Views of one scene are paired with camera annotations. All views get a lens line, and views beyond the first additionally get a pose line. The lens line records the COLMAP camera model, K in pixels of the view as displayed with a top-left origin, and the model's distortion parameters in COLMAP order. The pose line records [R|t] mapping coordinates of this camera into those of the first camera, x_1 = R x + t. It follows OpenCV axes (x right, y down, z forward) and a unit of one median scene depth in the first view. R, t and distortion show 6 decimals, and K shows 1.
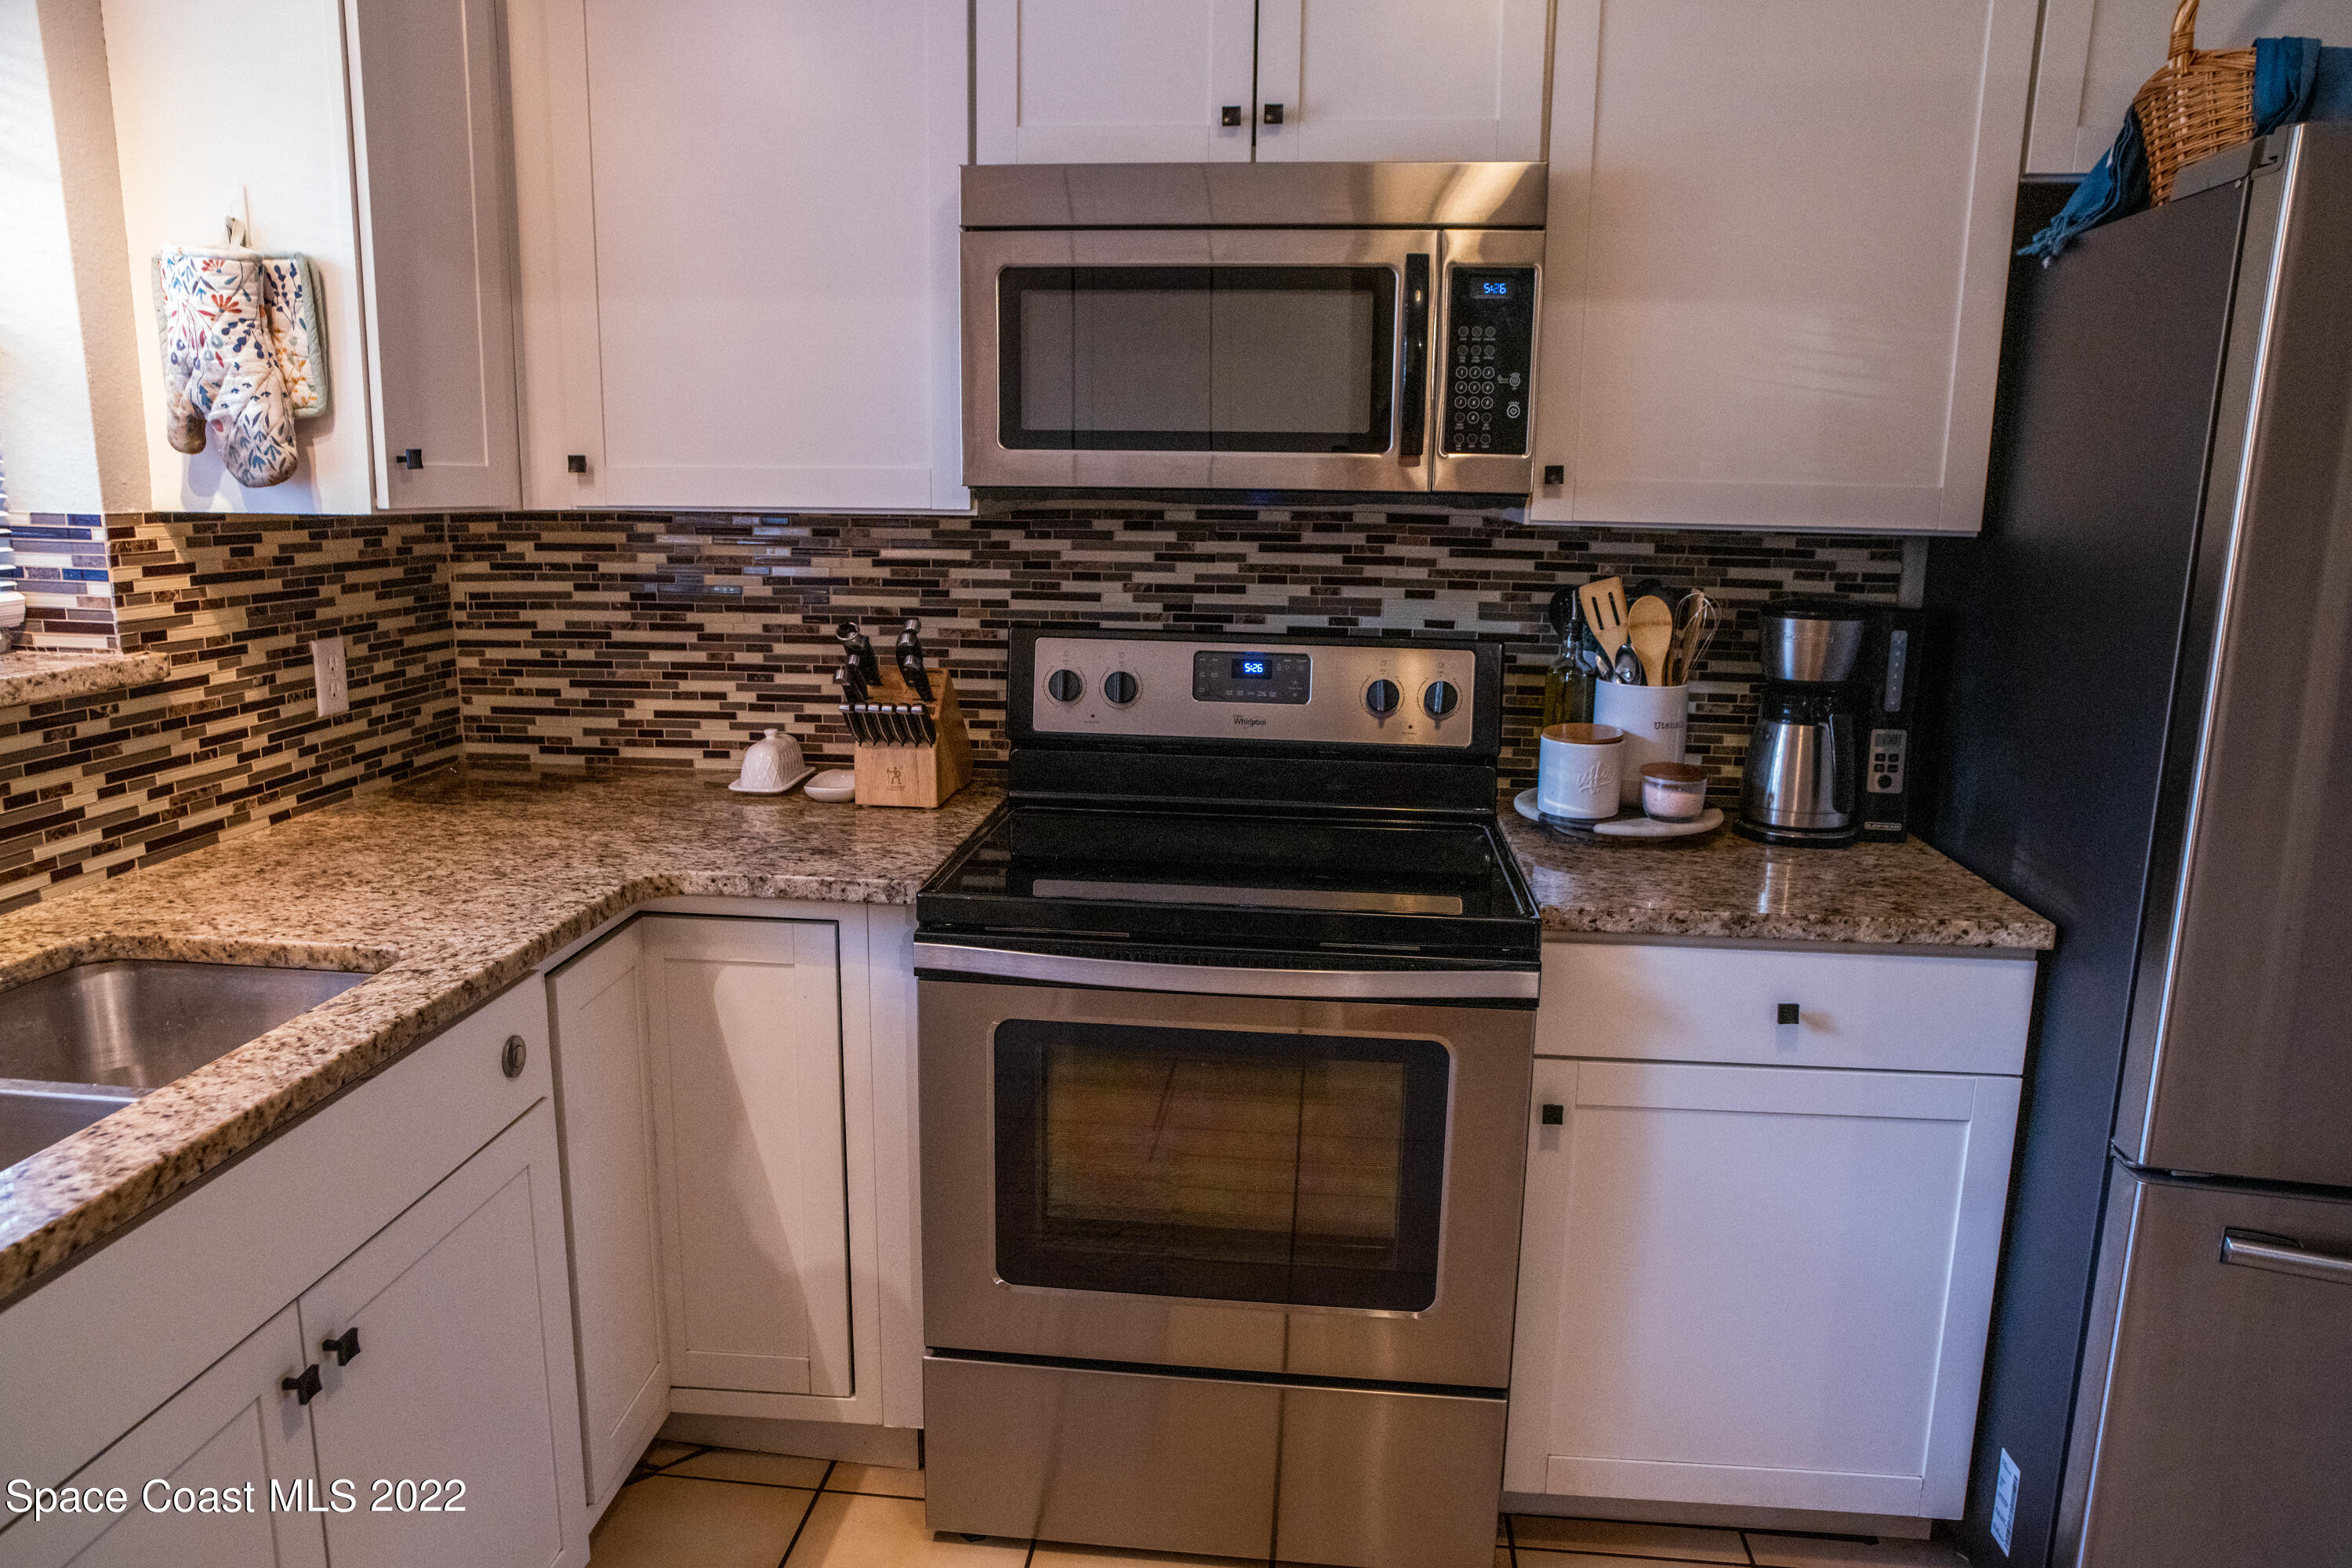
lens RADIAL K [[1542.9, 0, 1168.9], [0, 1542.9, 788.2], [0, 0, 1]] dist [-0.008776, -0.001517]
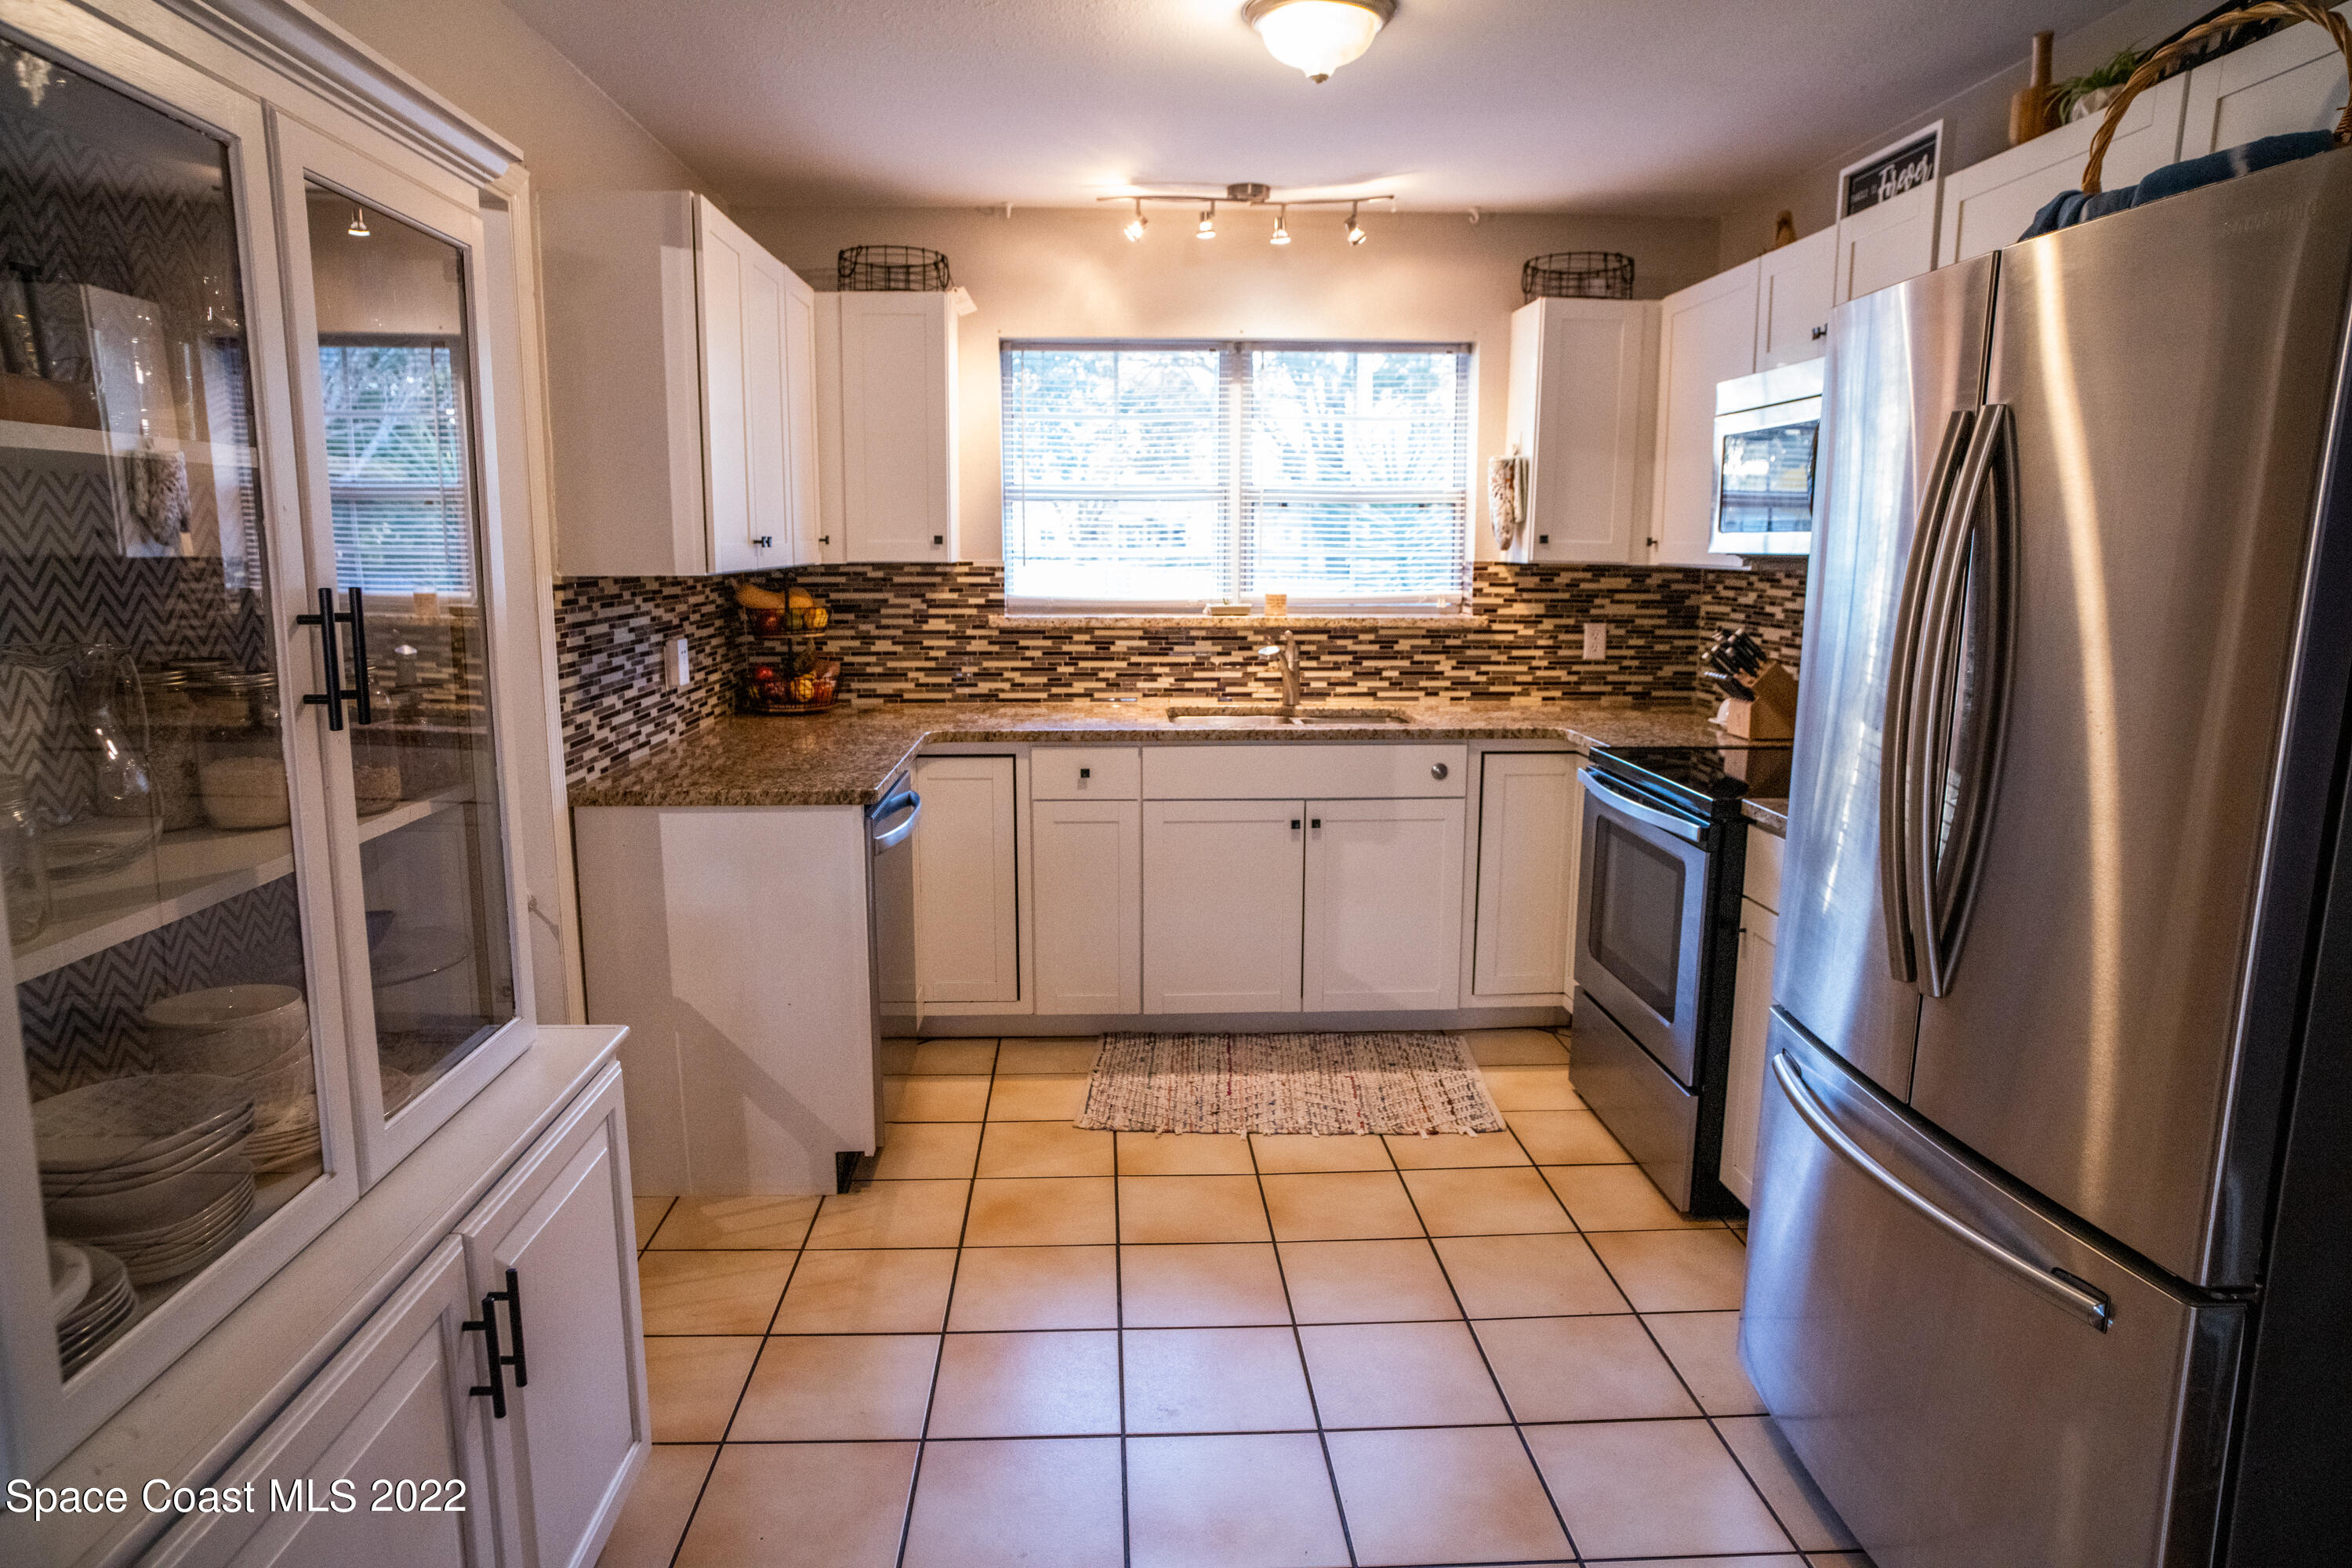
lens RADIAL K [[1410.1, 0, 1174.0], [0, 1410.1, 782.0], [0, 0, 1]] dist [-0.038534, 0.011161]
pose [[0.165348, 0.158550, -0.973407, 1.381683], [-0.201009, 0.971693, 0.124127, -0.008292], [0.965534, 0.175139, 0.192538, 0.104565]]
